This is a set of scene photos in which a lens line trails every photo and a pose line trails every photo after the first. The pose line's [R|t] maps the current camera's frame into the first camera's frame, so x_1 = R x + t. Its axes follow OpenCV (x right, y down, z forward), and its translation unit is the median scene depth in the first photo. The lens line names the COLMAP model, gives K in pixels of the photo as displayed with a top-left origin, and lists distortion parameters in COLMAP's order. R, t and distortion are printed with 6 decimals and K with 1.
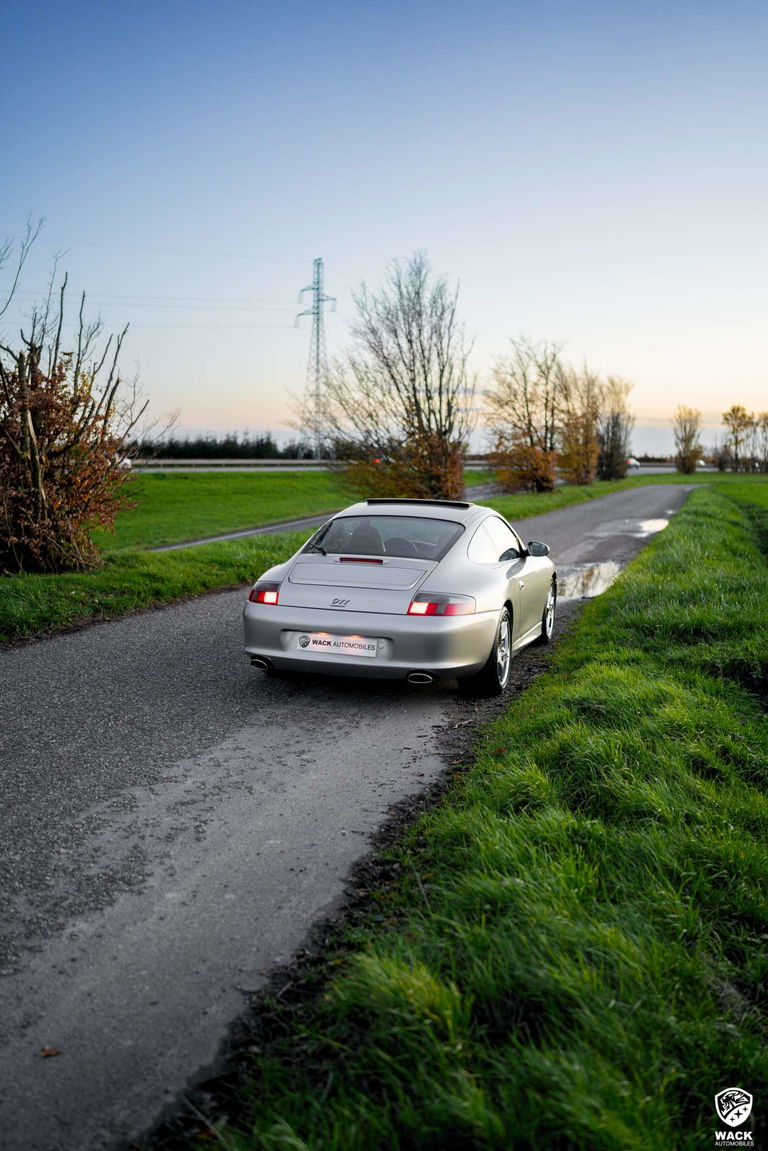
lens RADIAL K [[1114.4, 0, 384.0], [0, 1114.4, 575.5], [0, 0, 1]] dist [-0.204657, 0.246523]
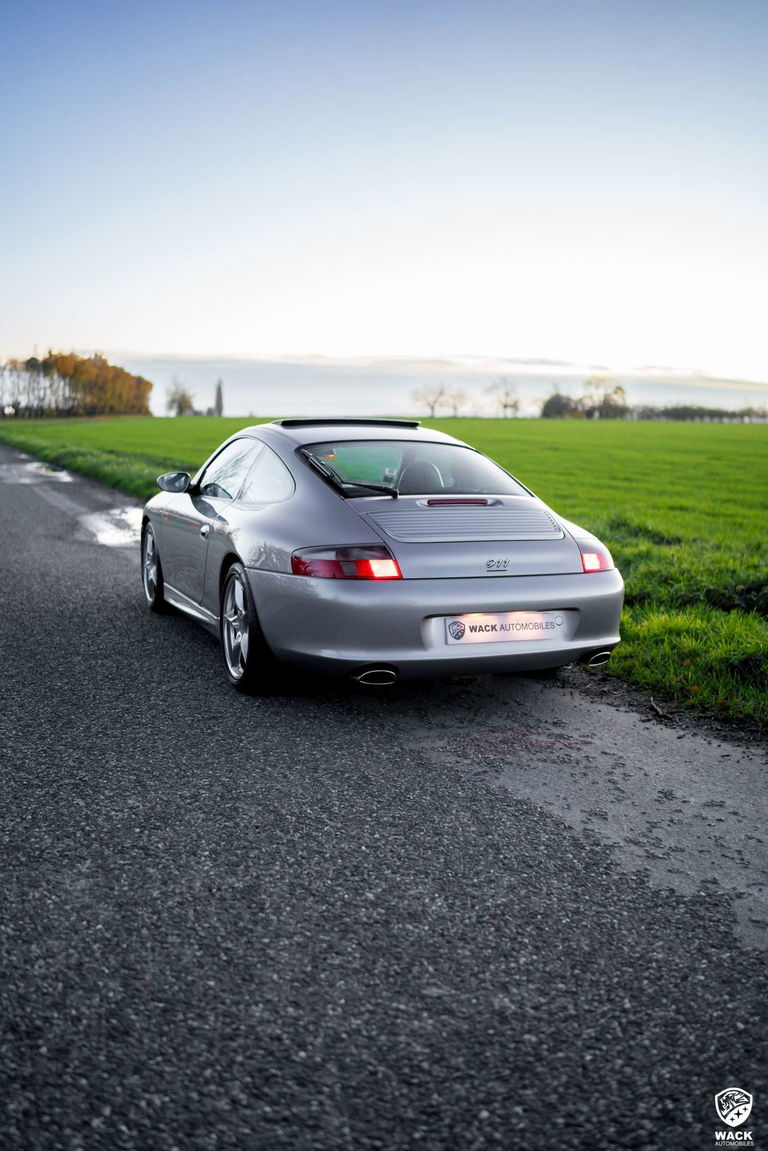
lens RADIAL K [[1106.1, 0, 386.7], [0, 1106.1, 600.1], [0, 0, 1]] dist [-0.197626, 0.225405]
pose [[0.769800, -0.112794, 0.628240, -0.117191], [0.067262, 0.993117, 0.095886, -0.005248], [-0.634731, -0.031556, 0.772089, 0.122737]]
